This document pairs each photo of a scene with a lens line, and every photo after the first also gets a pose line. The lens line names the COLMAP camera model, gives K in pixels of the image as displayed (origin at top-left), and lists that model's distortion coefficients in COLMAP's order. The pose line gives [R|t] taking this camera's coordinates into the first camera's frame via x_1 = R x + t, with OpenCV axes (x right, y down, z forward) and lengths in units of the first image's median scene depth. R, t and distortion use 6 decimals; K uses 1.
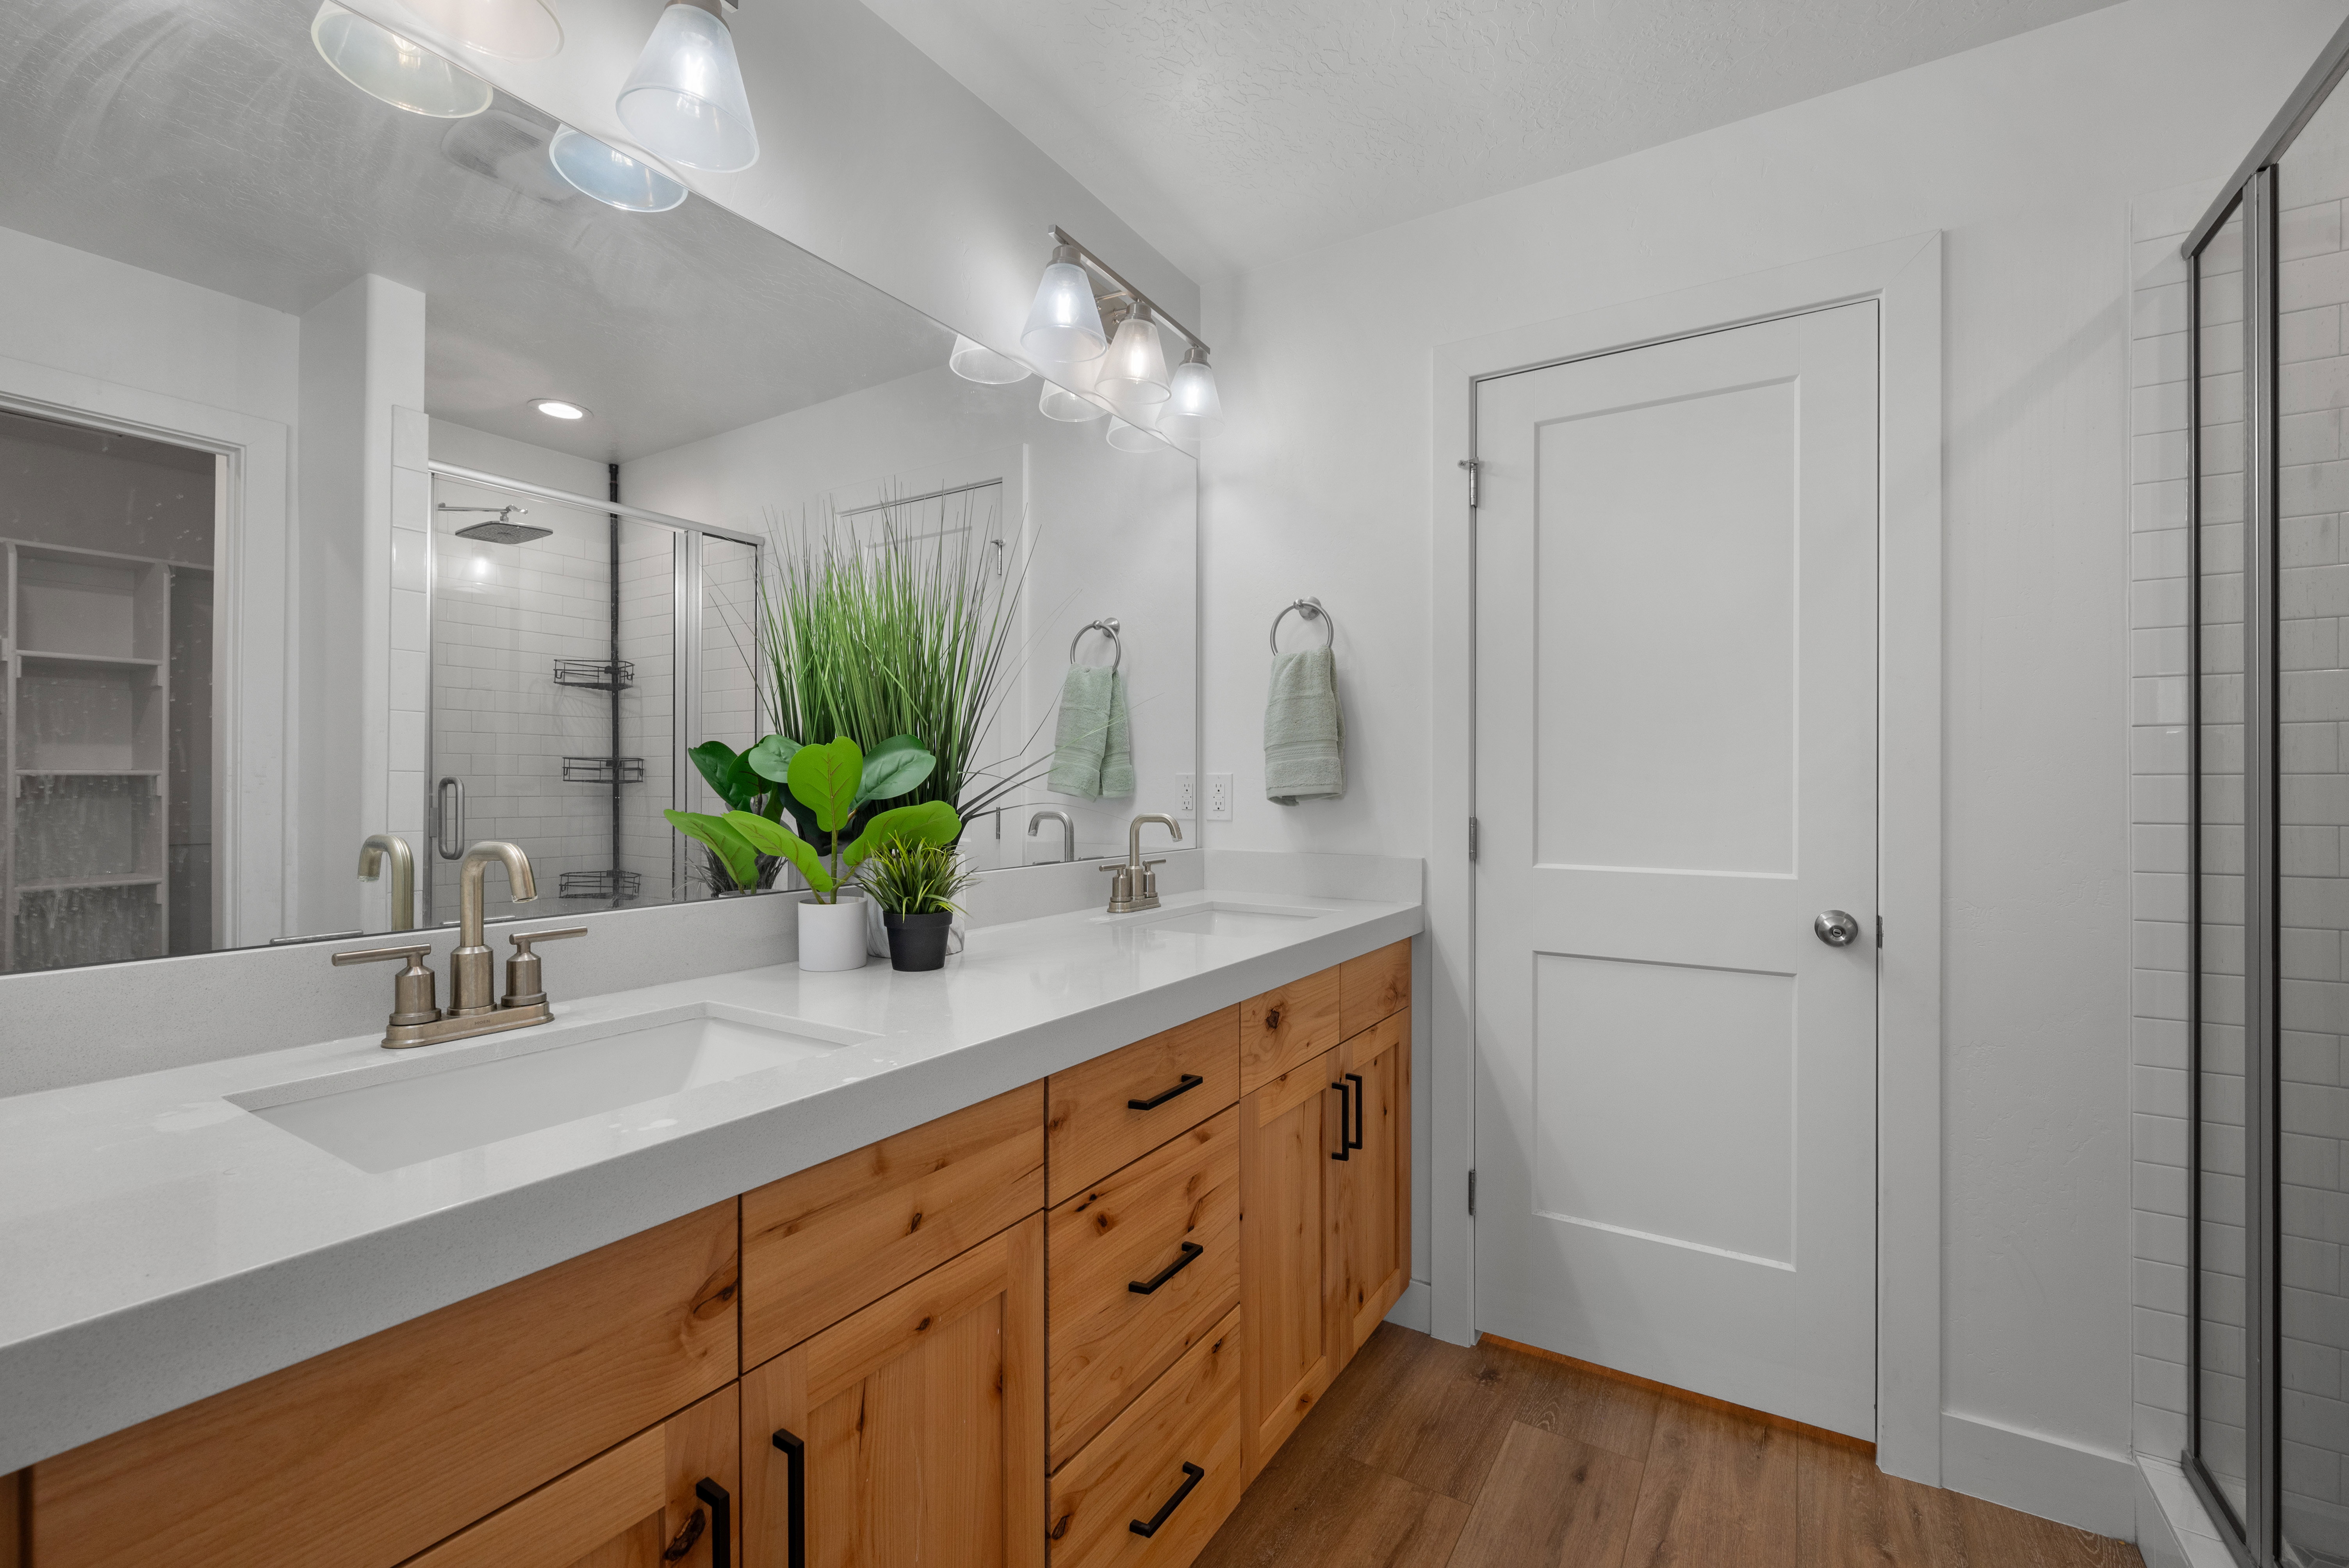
lens RADIAL K [[1007.8, 0, 1173.3], [0, 1007.8, 784.8], [0, 0, 1]] dist [-0.002667, -0.000353]
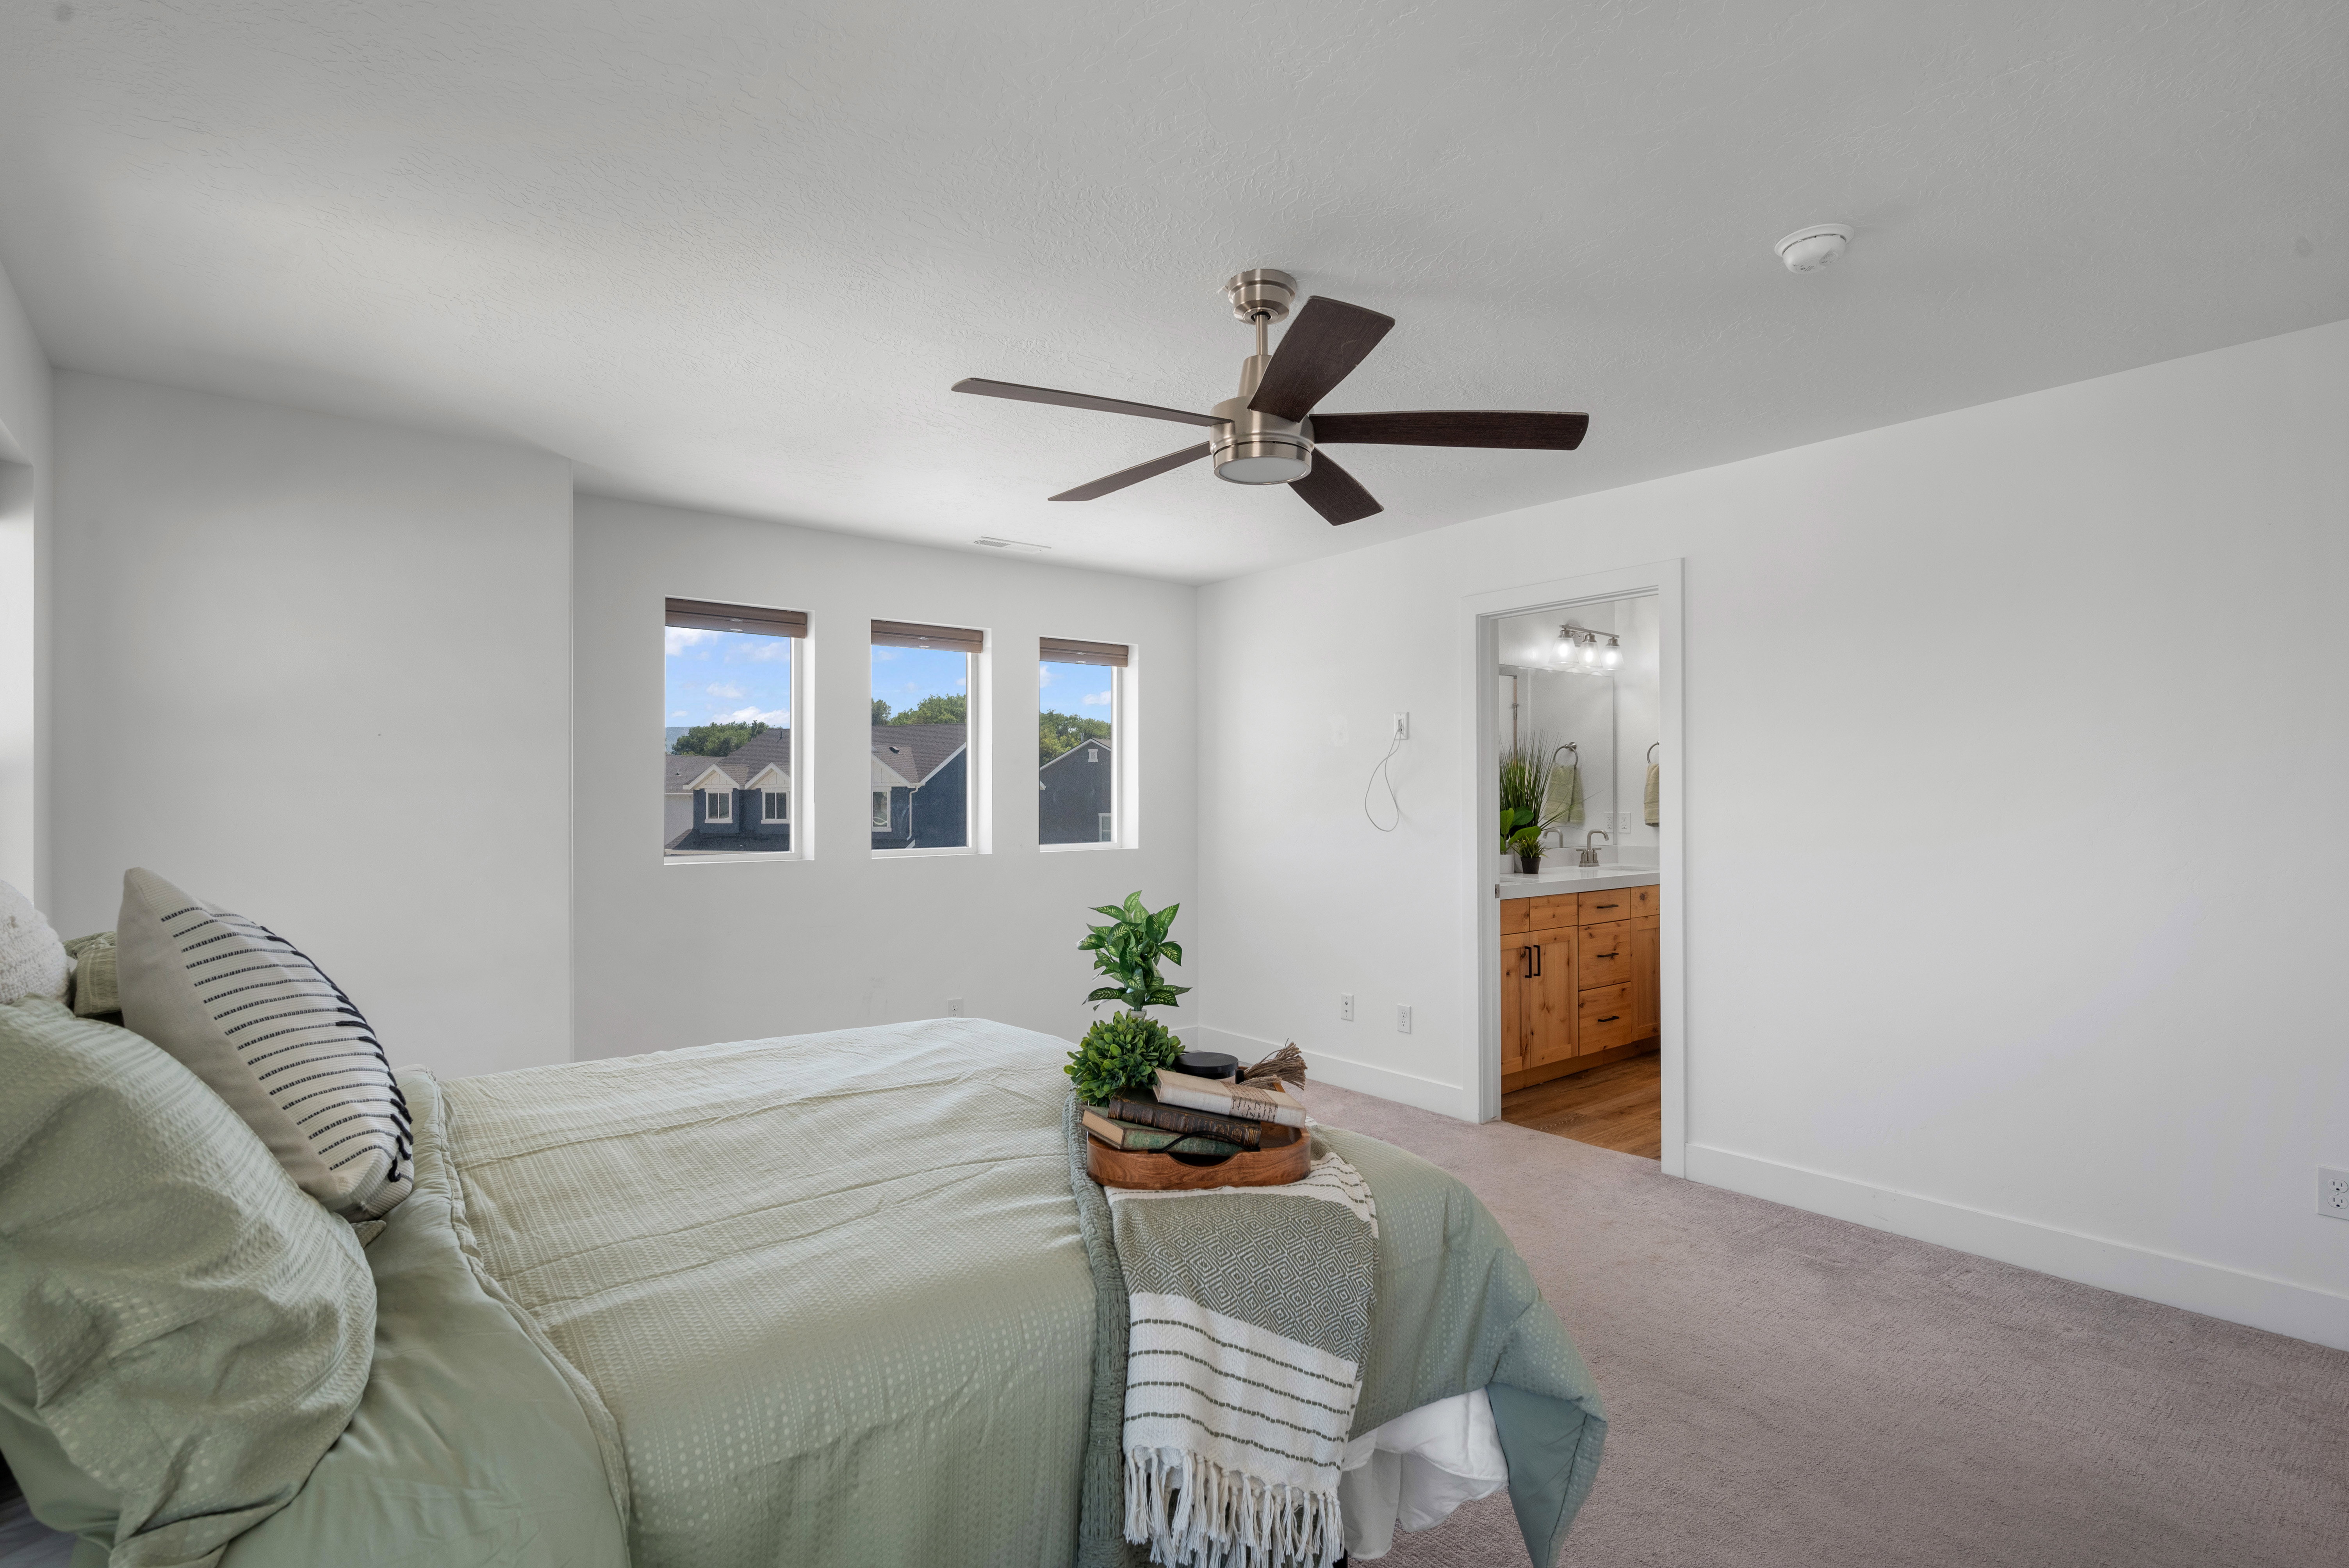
lens RADIAL K [[1153.9, 0, 1173.4], [0, 1153.9, 781.6], [0, 0, 1]] dist [0.003946, -0.001498]
pose [[0.944074, -0.008268, -0.329631, -0.067738], [0.005258, 0.999936, -0.010024, -0.070029], [0.329693, 0.007730, 0.944057, -2.134690]]
